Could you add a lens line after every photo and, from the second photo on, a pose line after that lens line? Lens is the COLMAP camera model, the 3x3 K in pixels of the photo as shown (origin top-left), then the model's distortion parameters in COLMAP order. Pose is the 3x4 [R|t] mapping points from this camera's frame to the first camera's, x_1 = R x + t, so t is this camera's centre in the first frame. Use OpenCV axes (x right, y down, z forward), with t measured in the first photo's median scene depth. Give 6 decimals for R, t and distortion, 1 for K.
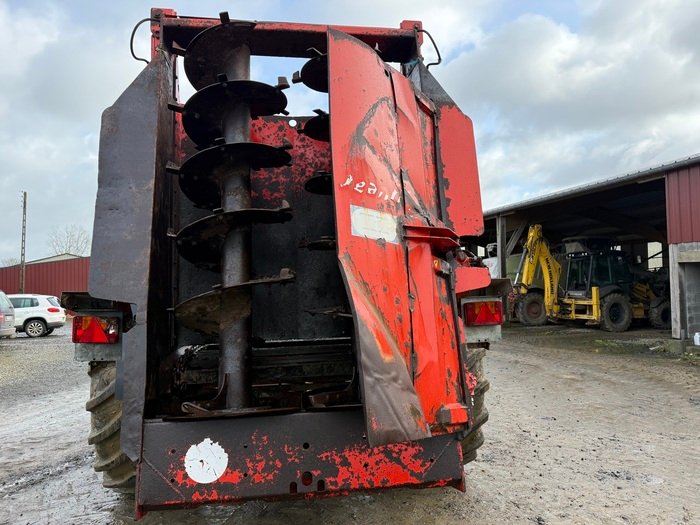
lens RADIAL K [[496.4, 0, 352.5], [0, 496.4, 259.3], [0, 0, 1]] dist [0.139547, -0.297982]
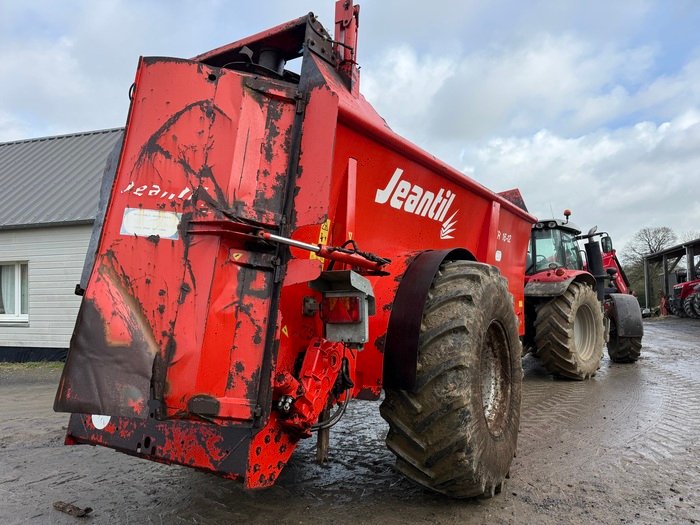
lens RADIAL K [[493.4, 0, 350.0], [0, 493.4, 262.5], [0, 0, 1]] dist [0.092864, -0.135132]
pose [[0.765268, -0.026674, -0.643159, 1.020489], [0.030451, 0.999523, -0.005220, 0.034066], [0.642992, -0.015590, 0.765715, 0.407363]]
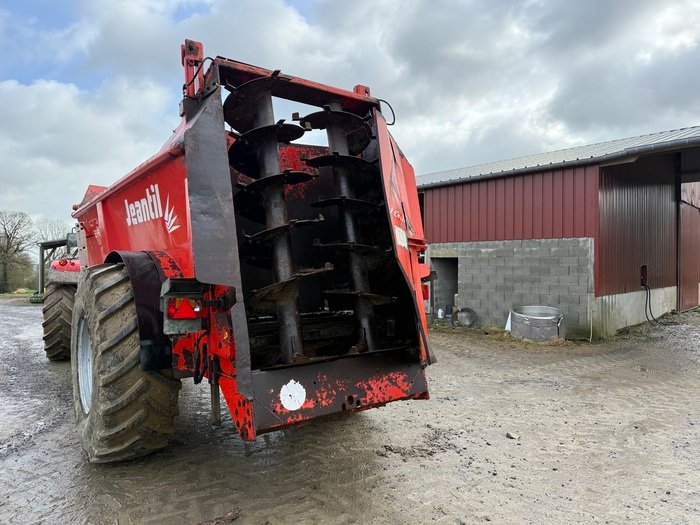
lens RADIAL K [[479.6, 0, 350.0], [0, 479.6, 262.5], [0, 0, 1]] dist [0.066675, -0.000566]
pose [[0.884398, 0.018280, 0.466375, -0.771287], [-0.033160, 0.999169, 0.023719, -0.018502], [-0.465554, -0.036442, 0.884269, -0.277909]]
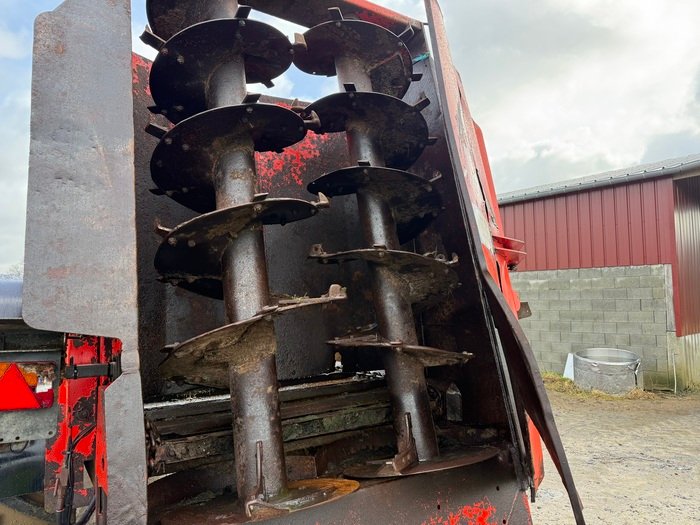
lens RADIAL K [[493.4, 0, 350.0], [0, 493.4, 262.5], [0, 0, 1]] dist [0.092864, -0.135132]
pose [[0.906900, 0.041522, 0.419296, -0.442686], [-0.022929, 0.998521, -0.049290, 0.021946], [-0.420722, 0.035087, 0.906511, 0.357662]]
